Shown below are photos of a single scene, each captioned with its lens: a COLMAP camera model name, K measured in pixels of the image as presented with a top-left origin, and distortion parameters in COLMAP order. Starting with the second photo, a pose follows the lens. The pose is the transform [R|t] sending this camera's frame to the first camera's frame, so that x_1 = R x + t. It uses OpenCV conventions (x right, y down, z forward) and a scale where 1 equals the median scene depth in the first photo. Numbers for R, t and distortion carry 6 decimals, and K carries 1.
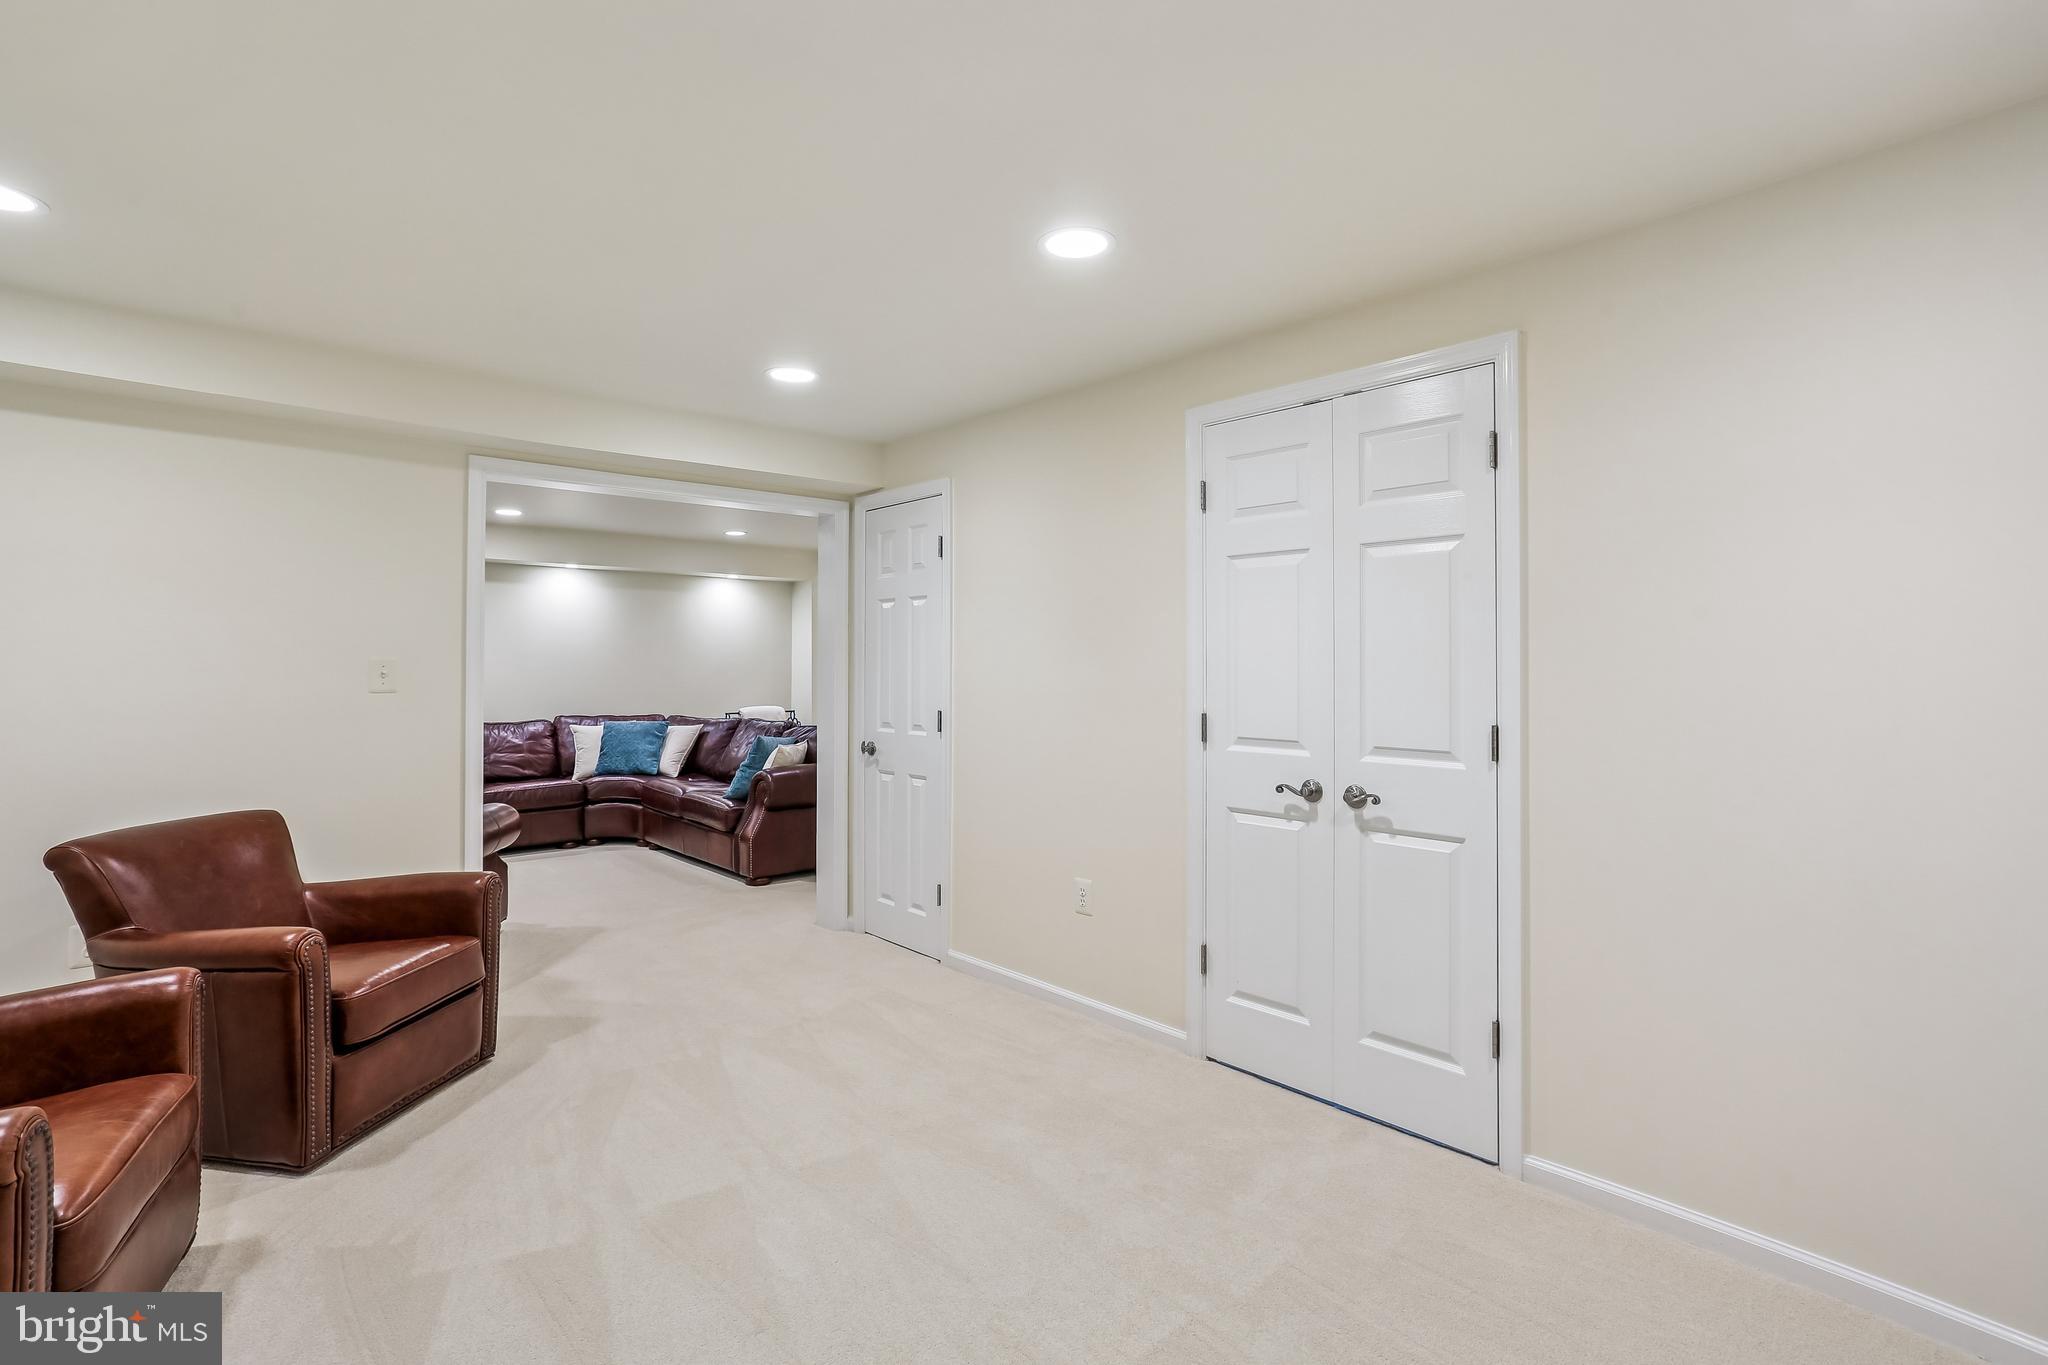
lens RADIAL K [[987.2, 0, 1016.8], [0, 987.2, 663.3], [0, 0, 1]] dist [-0.021150, 0.000486]
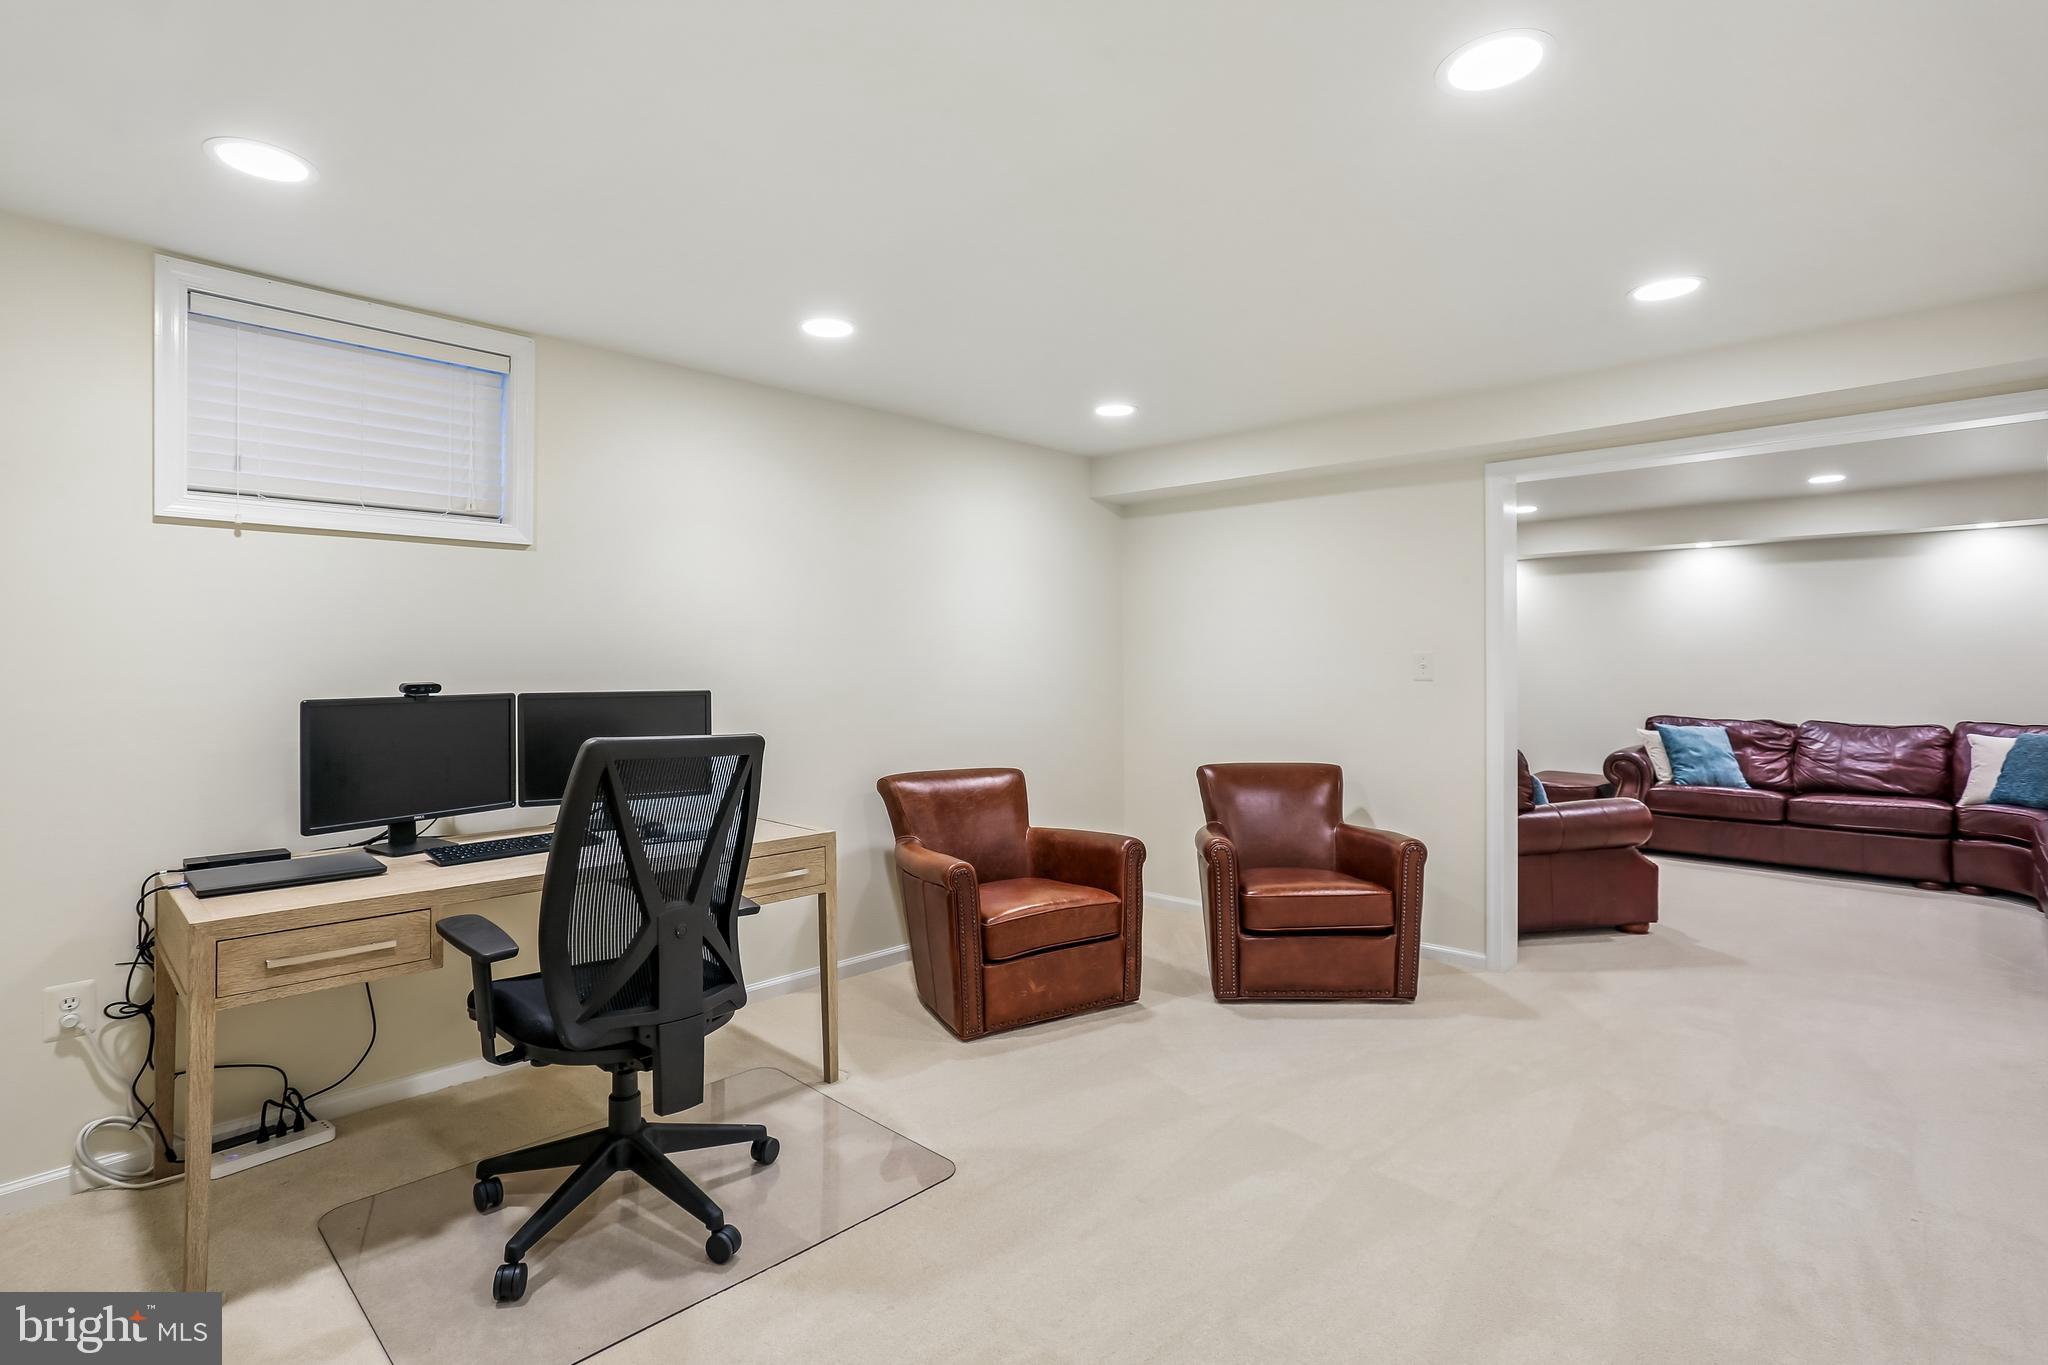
lens RADIAL K [[975.3, 0, 1020.6], [0, 975.3, 662.2], [0, 0, 1]] dist [-0.000653, 0.000589]
pose [[0.090021, -0.004277, -0.995931, 0.246115], [0.007077, 0.999968, -0.003655, 0.003953], [0.995915, -0.006720, 0.090048, 0.197845]]
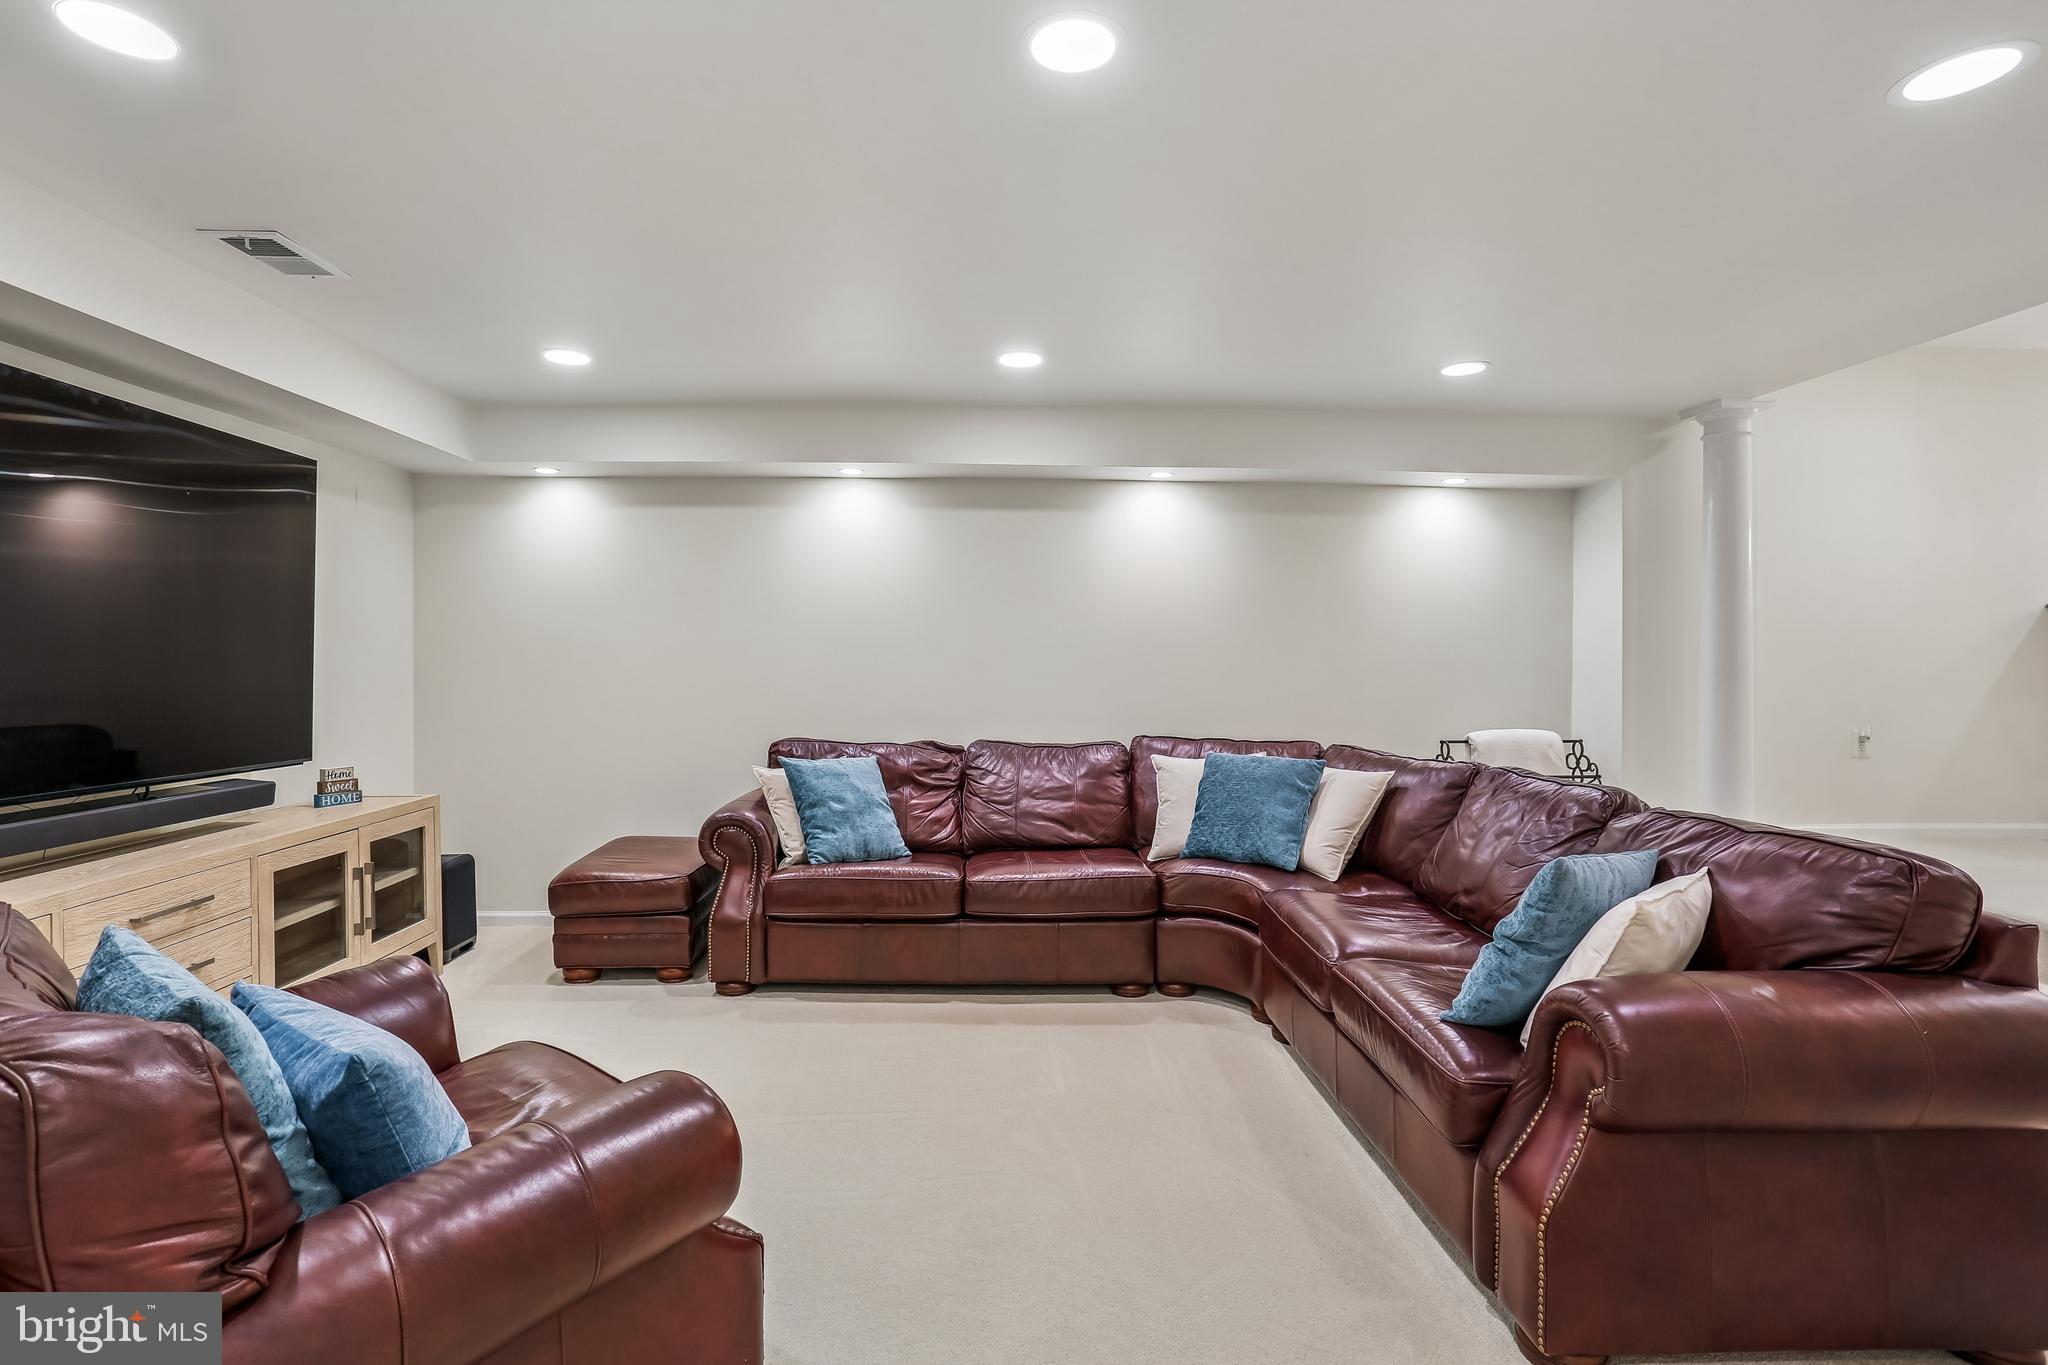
lens RADIAL K [[987.2, 0, 1016.8], [0, 987.2, 663.3], [0, 0, 1]] dist [-0.021150, 0.000486]
pose [[0.773990, 0.007723, -0.633151, -0.163740], [-0.001783, 0.999948, 0.010018, 0.005176], [0.633195, -0.006625, 0.773964, 0.531862]]
